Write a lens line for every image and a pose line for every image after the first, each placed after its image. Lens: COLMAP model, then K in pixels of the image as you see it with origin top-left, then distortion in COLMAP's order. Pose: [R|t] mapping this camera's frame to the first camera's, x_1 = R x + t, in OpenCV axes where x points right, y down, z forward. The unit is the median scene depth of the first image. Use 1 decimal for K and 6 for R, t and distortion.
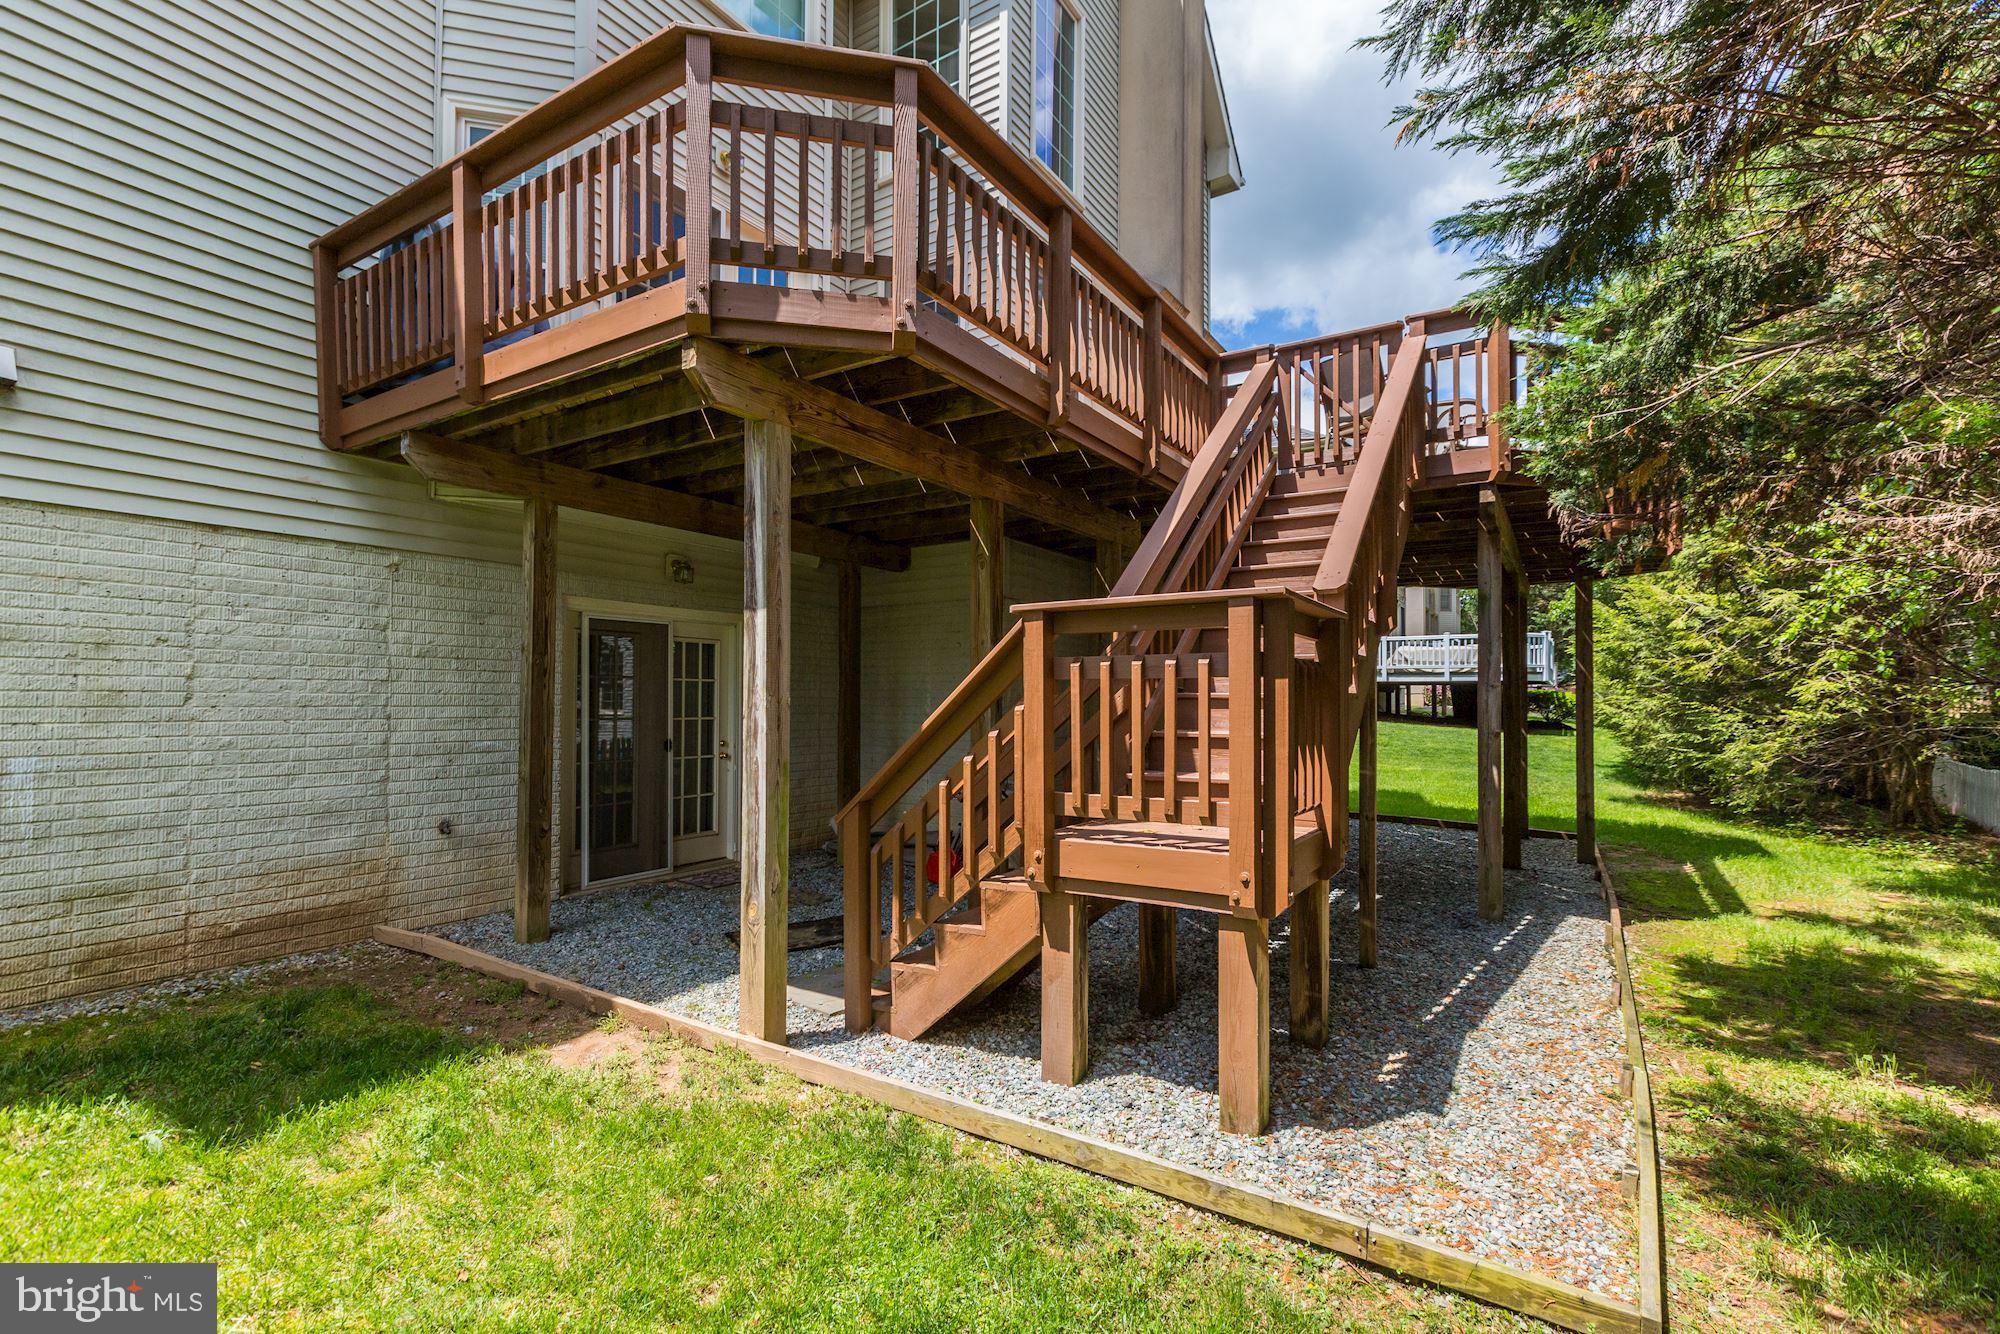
lens RADIAL K [[907.8, 0, 1003.8], [0, 907.8, 693.2], [0, 0, 1]] dist [-0.000404, -0.000224]
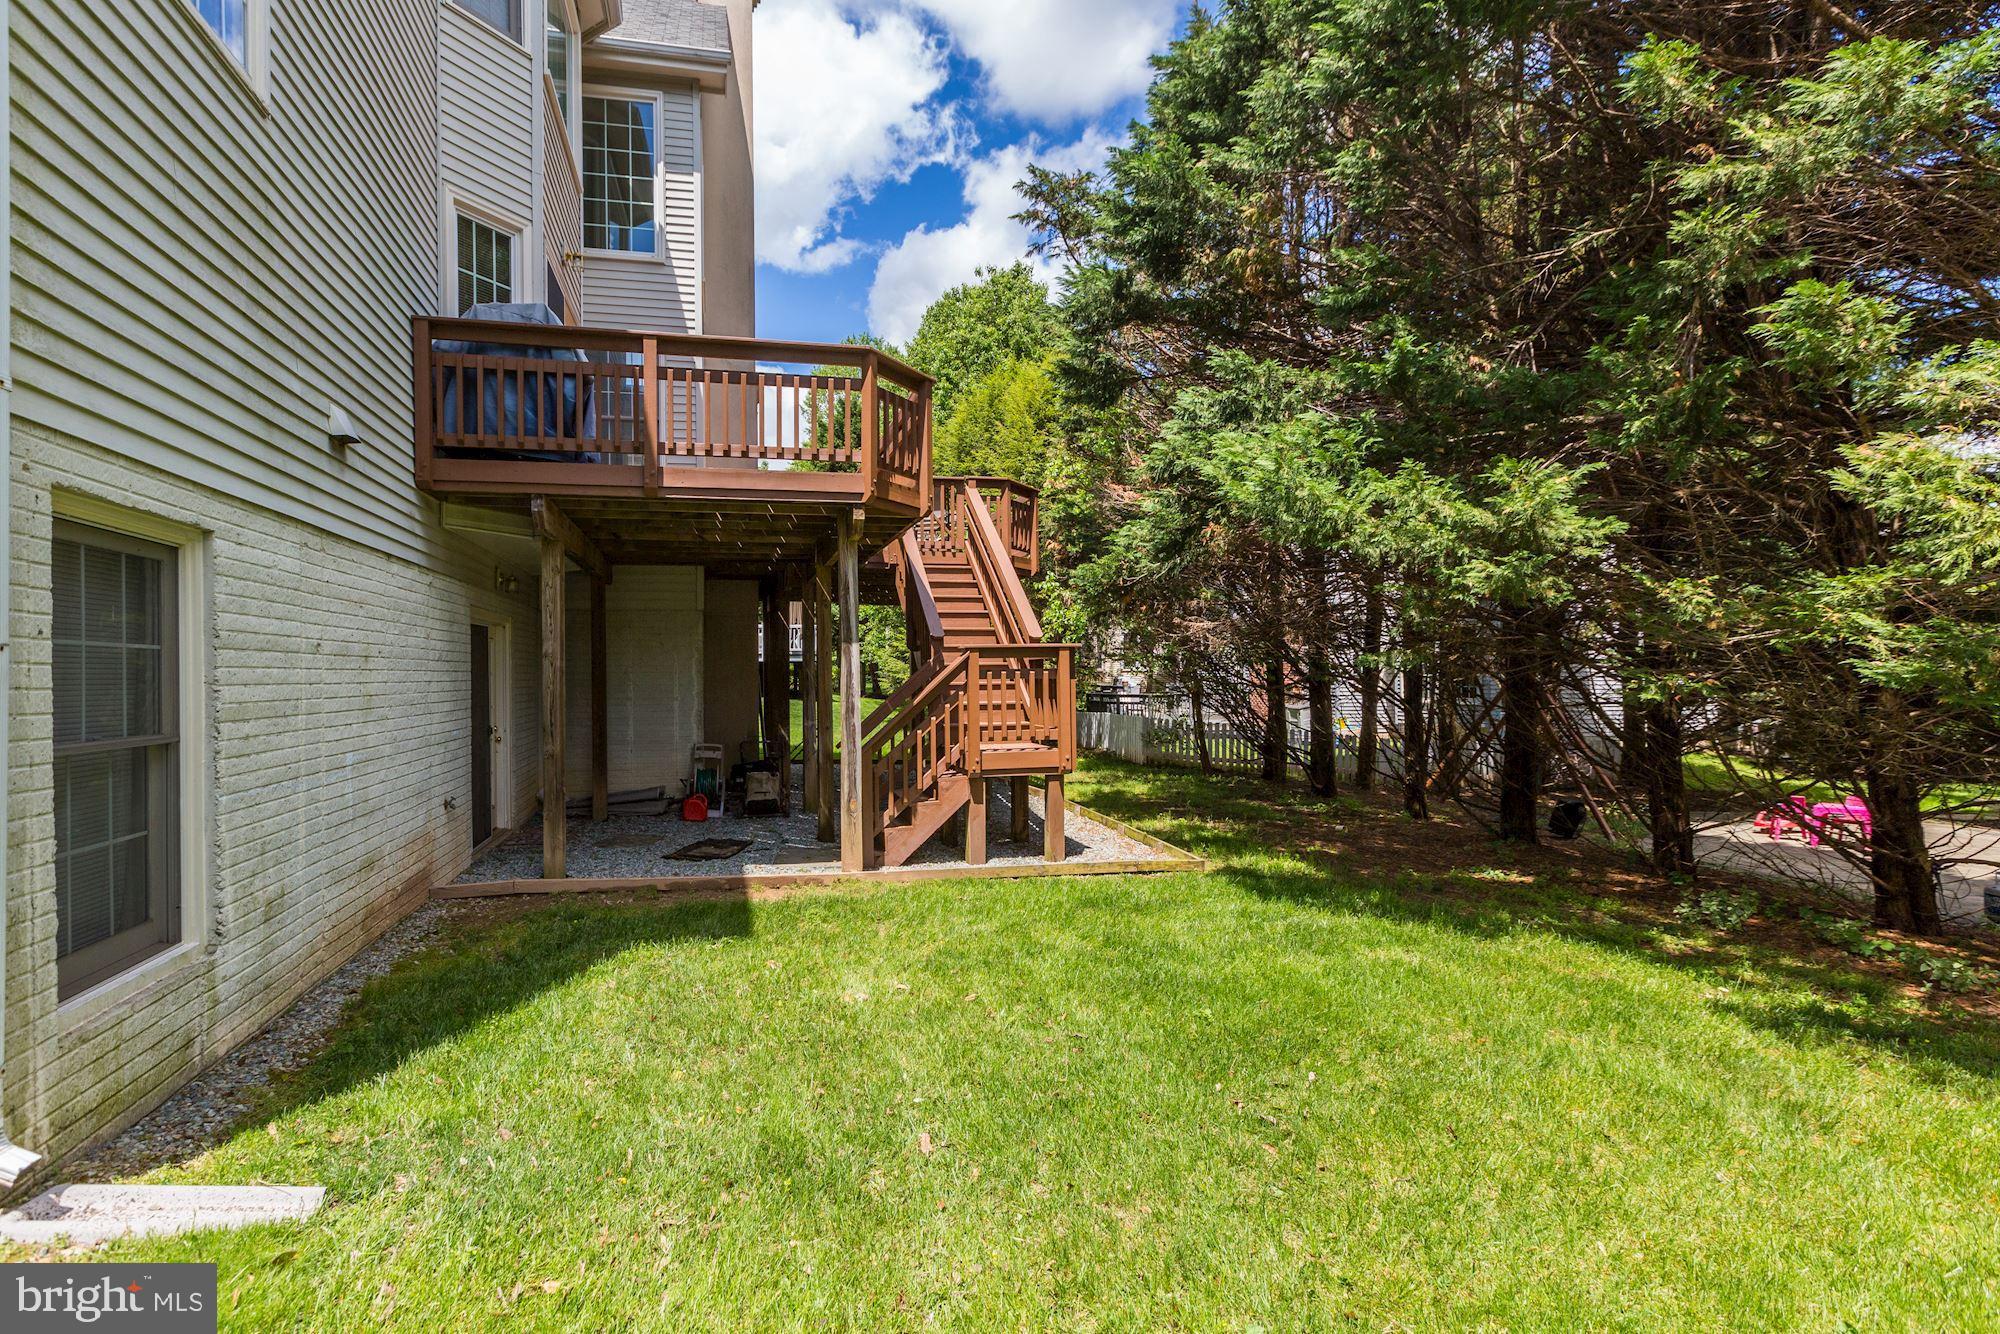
lens RADIAL K [[931.8, 0, 1000.0], [0, 931.8, 667.0], [0, 0, 1]] dist [0.007041, -0.000337]
pose [[0.666851, -0.000777, 0.745190, -1.239557], [0.000485, 1.000000, 0.000608, -0.037055], [-0.745191, -0.000044, 0.666851, -0.417674]]
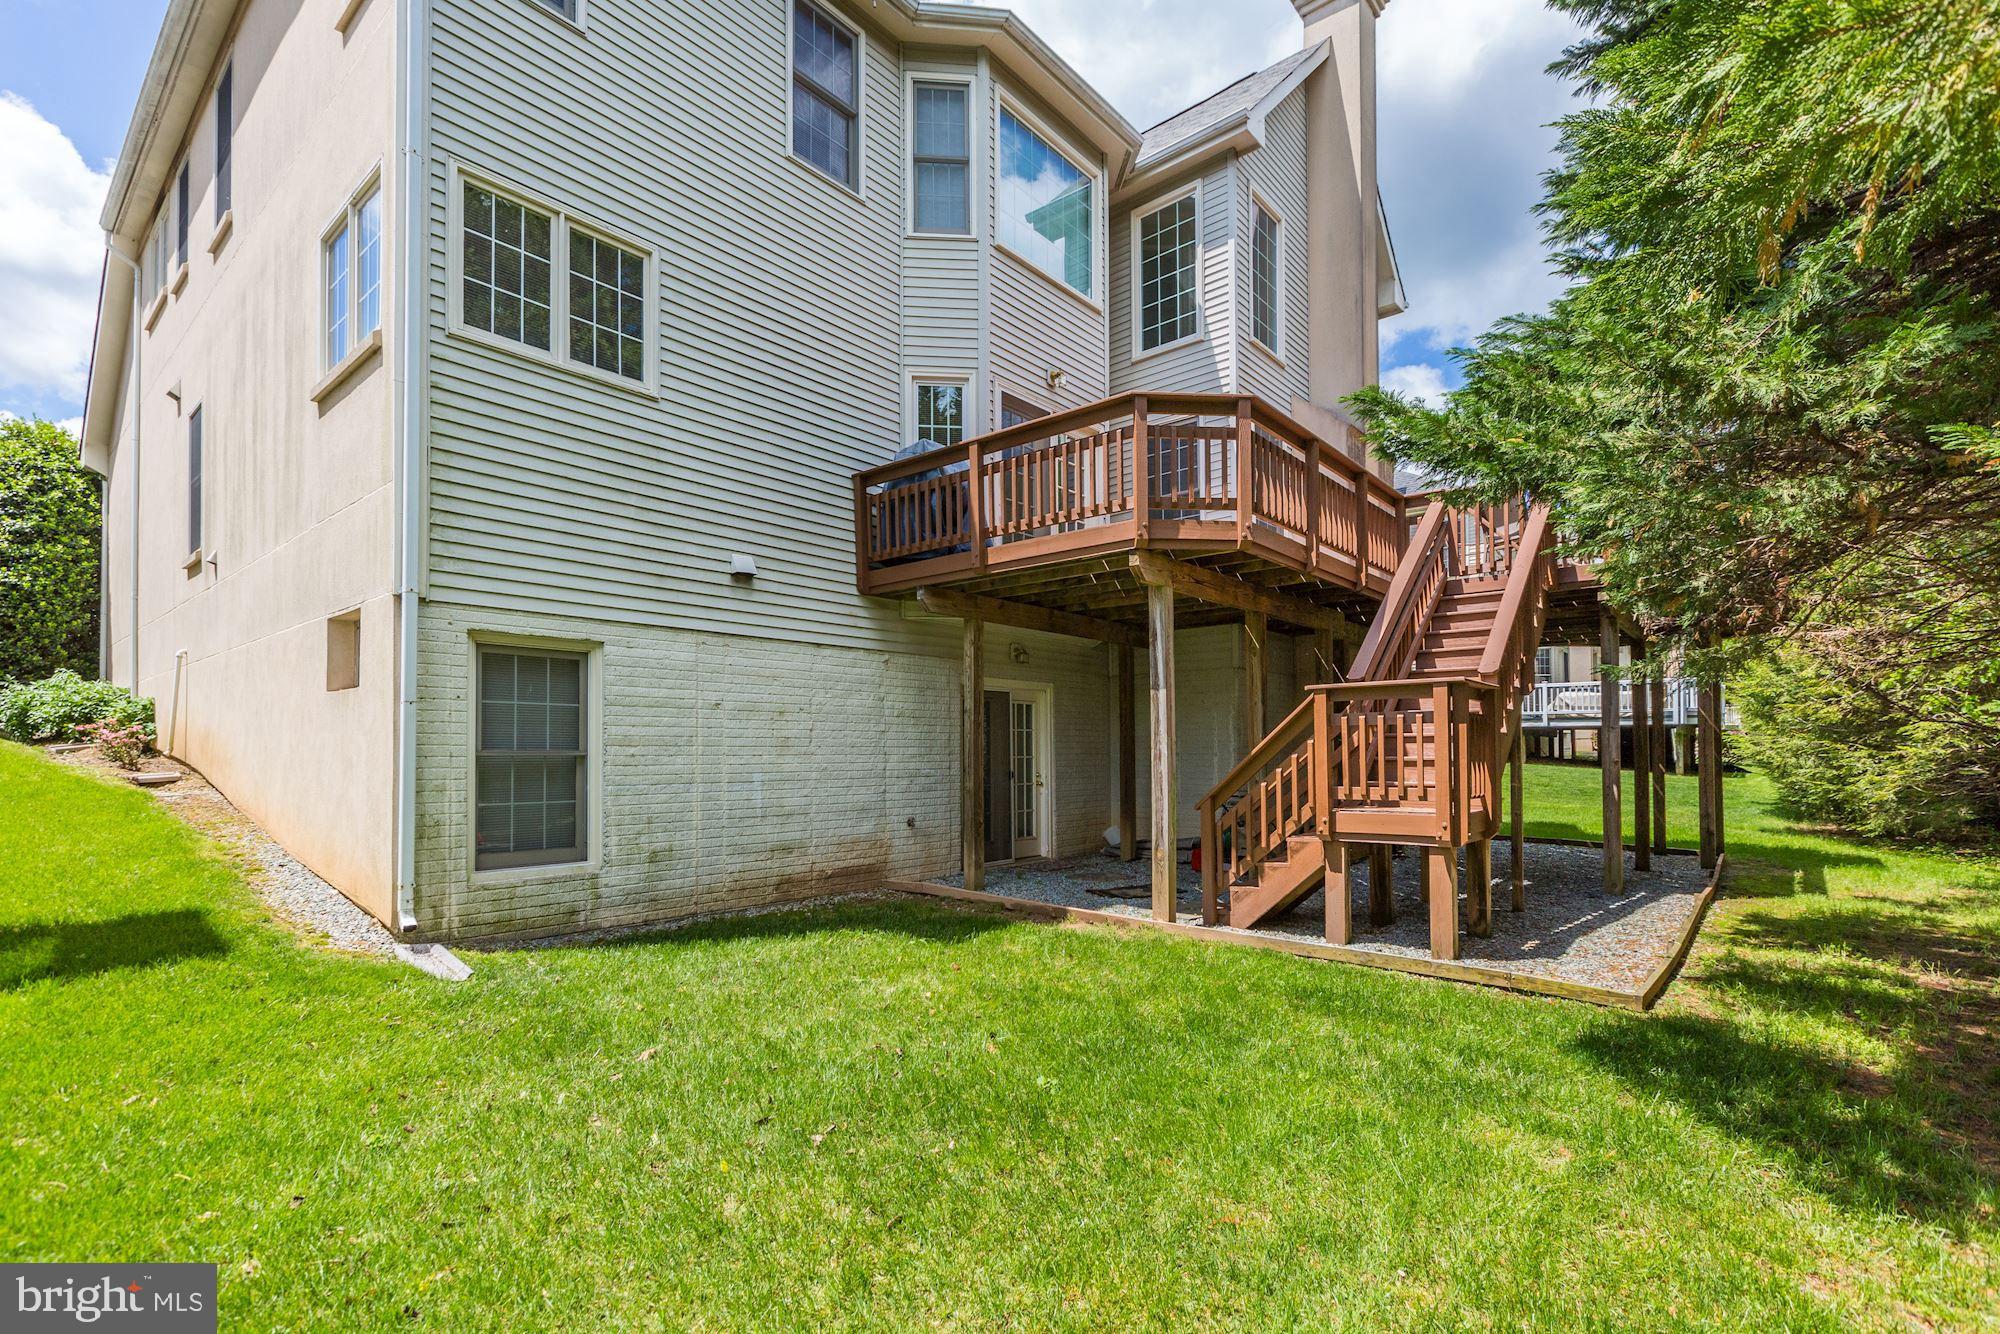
lens RADIAL K [[971.2, 0, 997.2], [0, 971.2, 735.5], [0, 0, 1]] dist [0.002918, 0.000406]
pose [[0.992220, -0.009882, -0.124102, -0.293708], [0.008731, 0.999914, -0.009810, 0.014543], [0.124188, 0.008650, 0.992221, -0.820851]]
